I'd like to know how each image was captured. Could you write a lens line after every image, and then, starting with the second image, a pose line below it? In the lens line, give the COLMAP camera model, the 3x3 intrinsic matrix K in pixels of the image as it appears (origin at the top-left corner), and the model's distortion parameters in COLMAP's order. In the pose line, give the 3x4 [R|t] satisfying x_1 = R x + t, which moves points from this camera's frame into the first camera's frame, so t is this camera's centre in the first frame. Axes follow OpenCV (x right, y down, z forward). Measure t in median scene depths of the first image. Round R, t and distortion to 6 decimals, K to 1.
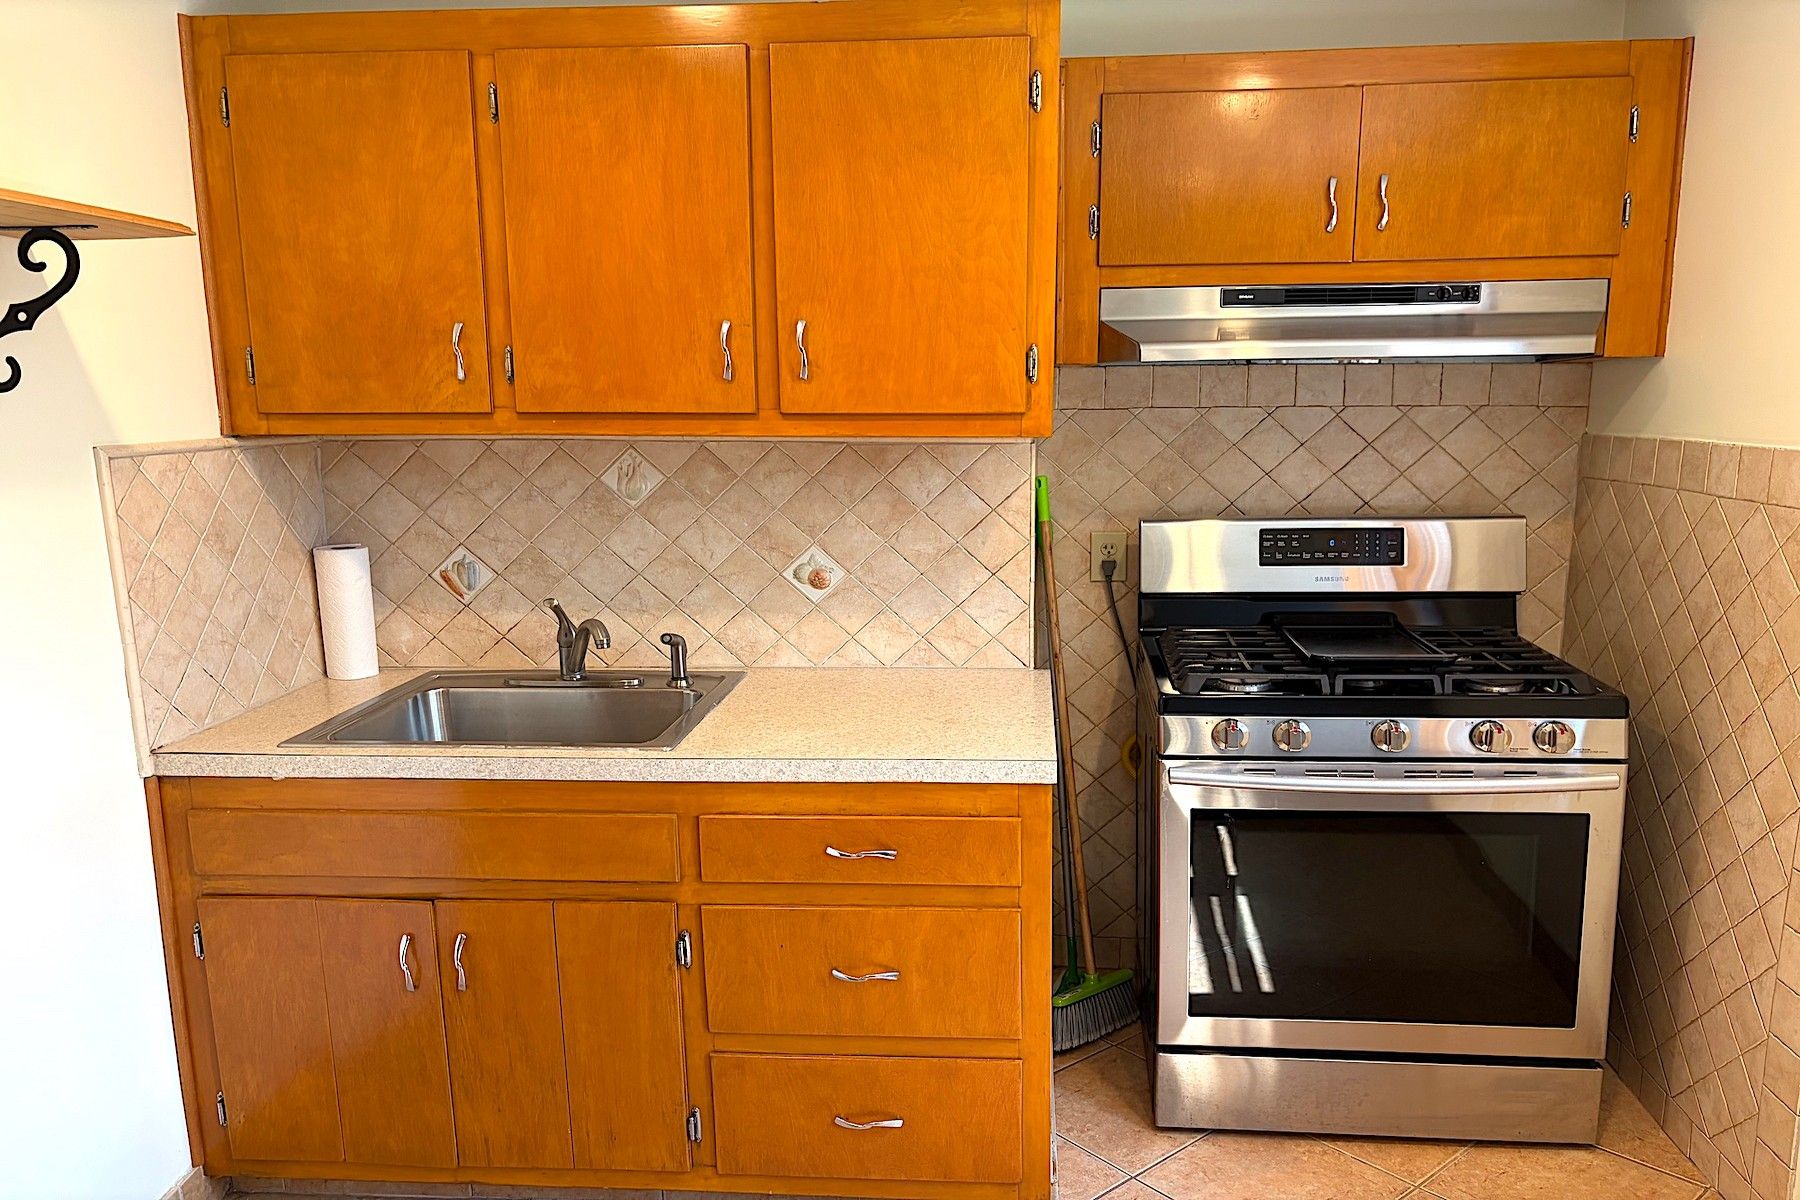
lens RADIAL K [[1367.7, 0, 893.3], [0, 1367.7, 648.0], [0, 0, 1]] dist [0.054693, -0.062744]
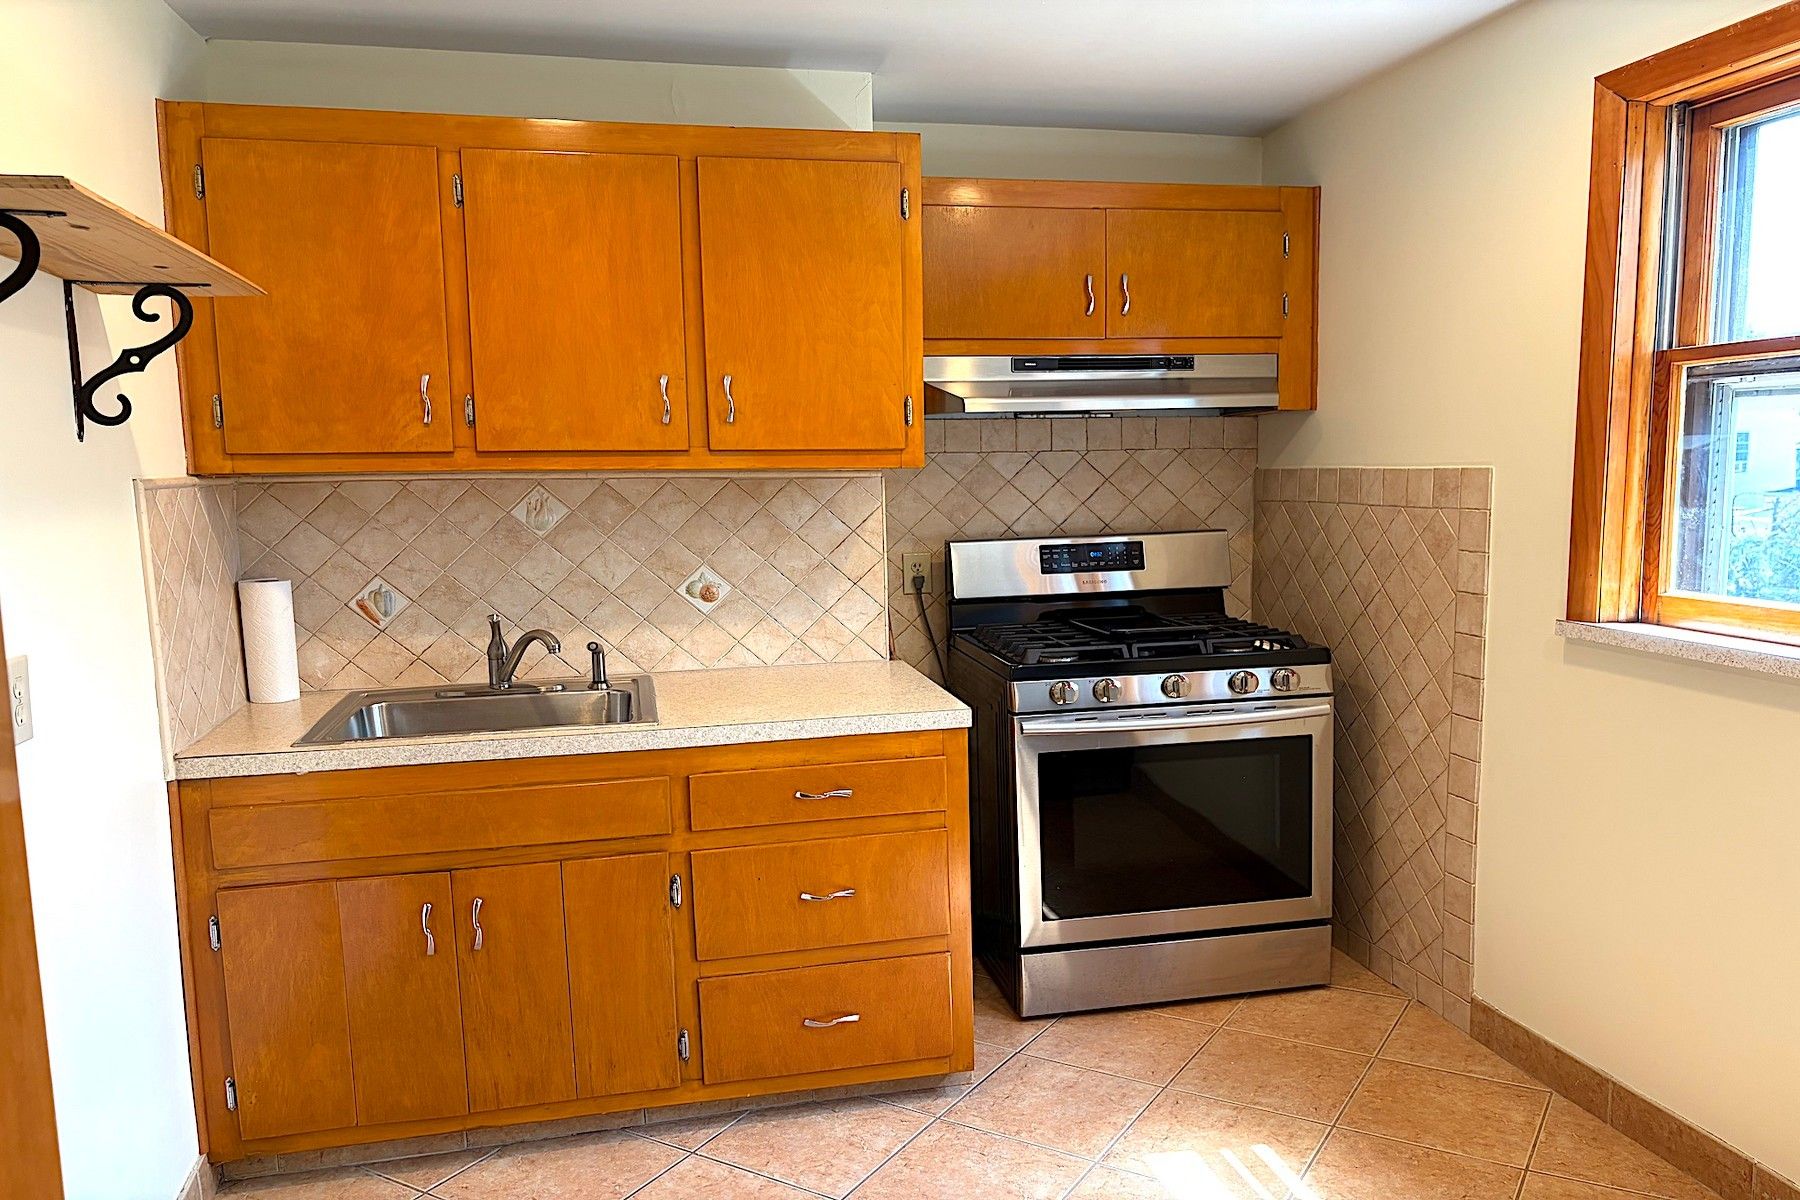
lens RADIAL K [[1367.7, 0, 902.8], [0, 1367.7, 613.7], [0, 0, 1]] dist [0.054693, -0.062744]
pose [[0.955316, -0.040628, 0.292782, -0.282237], [0.063437, 0.995609, -0.068831, 0.068779], [-0.288701, 0.084328, 0.953698, -0.200026]]
